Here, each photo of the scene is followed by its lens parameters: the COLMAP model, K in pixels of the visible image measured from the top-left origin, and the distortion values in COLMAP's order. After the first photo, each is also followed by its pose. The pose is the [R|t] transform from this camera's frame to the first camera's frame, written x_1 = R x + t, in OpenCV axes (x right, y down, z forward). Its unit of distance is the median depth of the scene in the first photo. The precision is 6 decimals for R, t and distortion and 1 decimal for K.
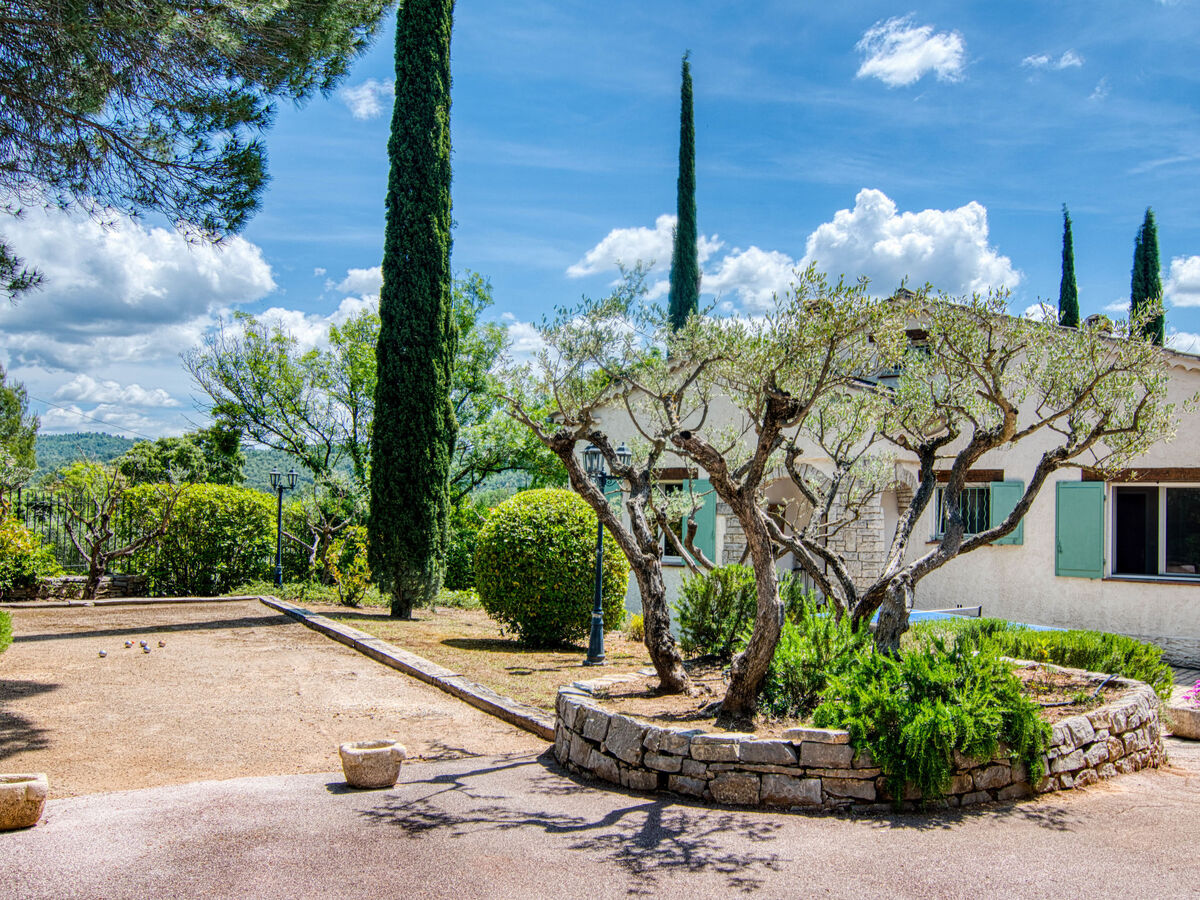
lens RADIAL K [[1109.5, 0, 601.5], [0, 1109.5, 508.3], [0, 0, 1]] dist [-0.004290, -0.001560]
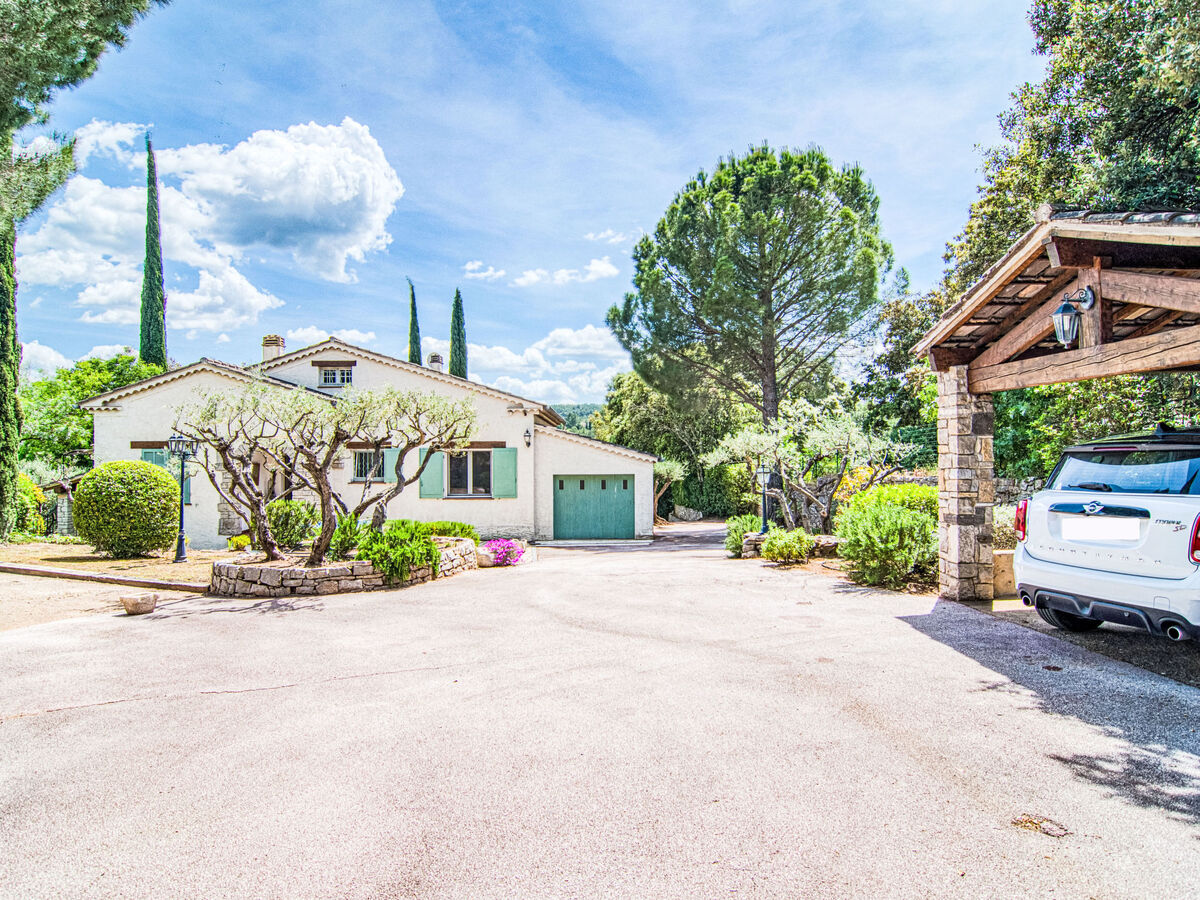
lens RADIAL K [[725.9, 0, 595.6], [0, 725.9, 445.2], [0, 0, 1]] dist [0.000040, -0.013926]
pose [[0.797588, -0.006566, 0.603167, -0.289205], [0.017322, 0.999778, -0.012021, -0.030353], [-0.602954, 0.020035, 0.797525, -0.515929]]
